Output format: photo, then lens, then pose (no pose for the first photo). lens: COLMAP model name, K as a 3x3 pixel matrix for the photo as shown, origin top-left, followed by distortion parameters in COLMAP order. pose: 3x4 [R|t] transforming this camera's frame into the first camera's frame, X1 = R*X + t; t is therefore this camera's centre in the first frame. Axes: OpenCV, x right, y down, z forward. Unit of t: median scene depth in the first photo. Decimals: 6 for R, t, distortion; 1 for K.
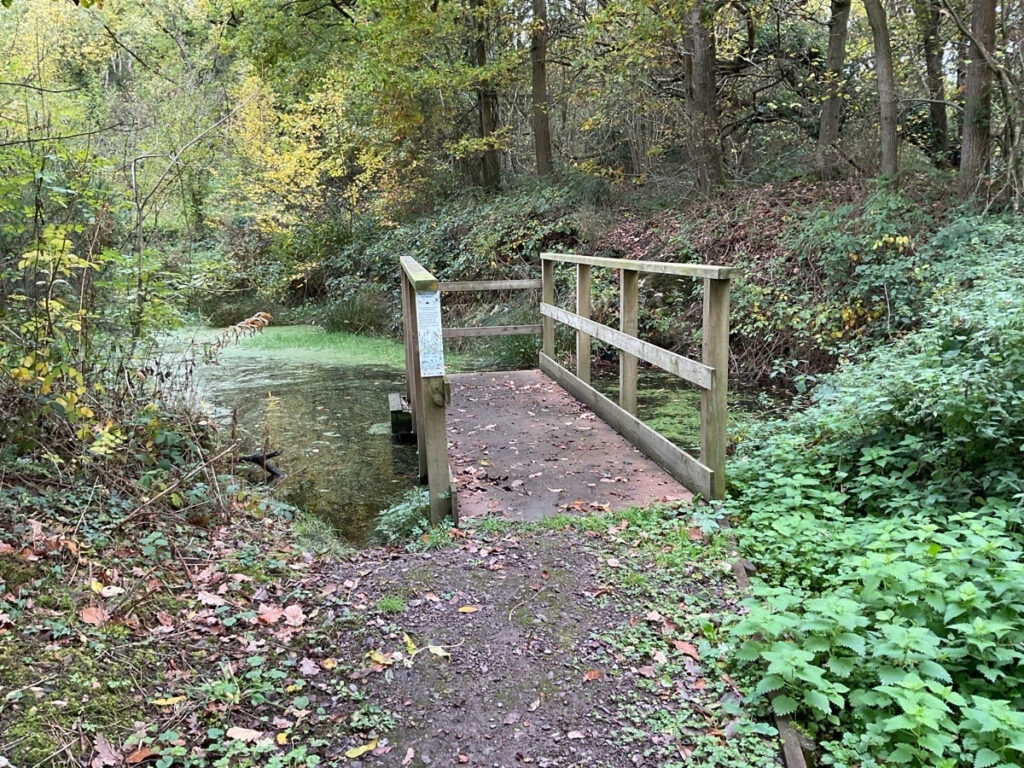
lens RADIAL K [[877.0, 0, 512.0], [0, 877.0, 384.0], [0, 0, 1]] dist [0.106133, -0.205304]
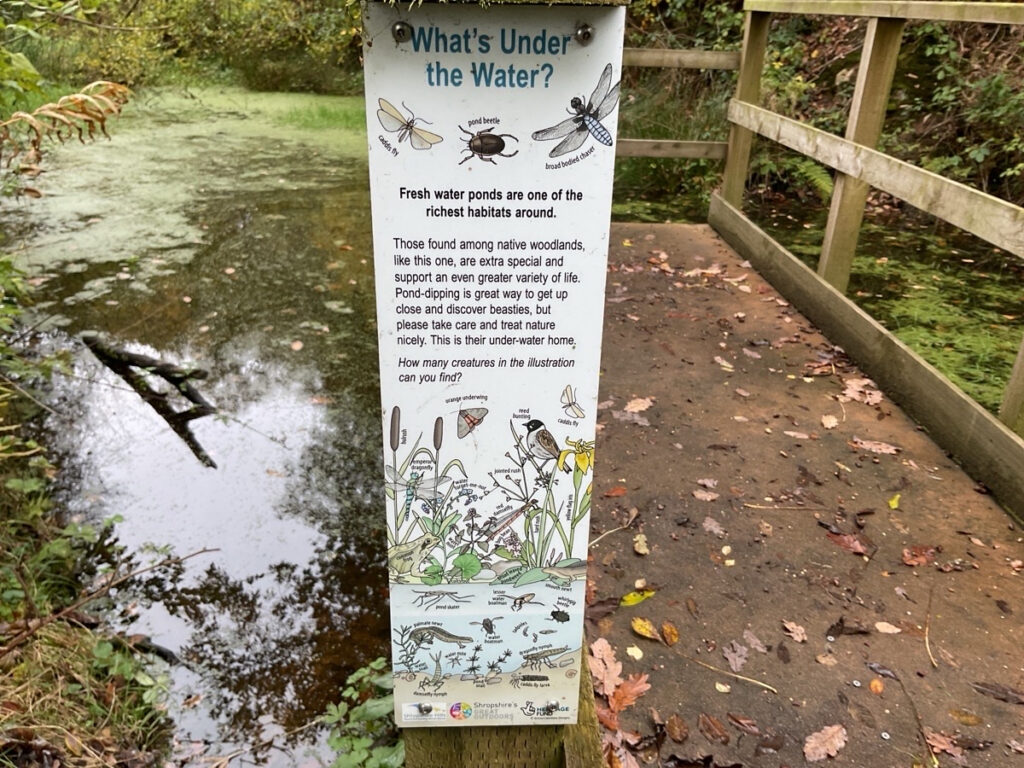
lens RADIAL K [[877.0, 0, 512.0], [0, 877.0, 384.0], [0, 0, 1]] dist [0.106133, -0.205304]
pose [[0.991426, 0.106420, -0.075827, -0.039860], [-0.085577, 0.967320, 0.238680, -0.043515], [0.098749, -0.230144, 0.968133, 0.431538]]
